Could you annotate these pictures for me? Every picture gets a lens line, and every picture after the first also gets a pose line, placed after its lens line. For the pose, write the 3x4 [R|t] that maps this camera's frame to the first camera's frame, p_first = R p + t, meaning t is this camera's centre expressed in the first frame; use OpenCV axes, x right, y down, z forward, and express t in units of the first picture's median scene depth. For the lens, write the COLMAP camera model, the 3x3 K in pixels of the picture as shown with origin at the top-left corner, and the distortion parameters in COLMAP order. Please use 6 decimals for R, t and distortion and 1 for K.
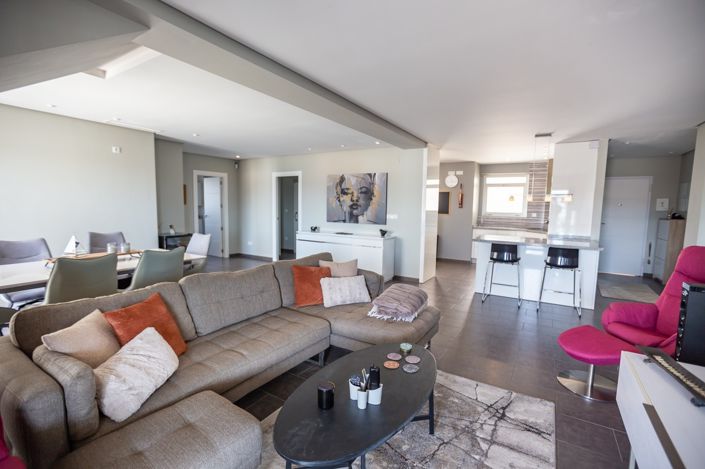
lens RADIAL K [[318.7, 0, 356.3], [0, 318.7, 233.8], [0, 0, 1]] dist [-0.029097, 0.012580]
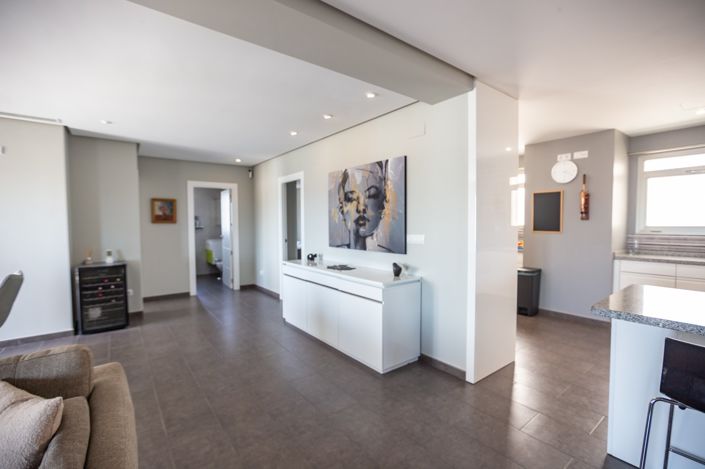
lens RADIAL K [[318.7, 0, 354.6], [0, 318.7, 235.9], [0, 0, 1]] dist [-0.029097, 0.012580]
pose [[0.933066, -0.007151, -0.359634, 0.191530], [-0.010513, 0.998833, -0.047137, -0.031049], [0.359551, 0.047763, 0.931902, 0.449318]]
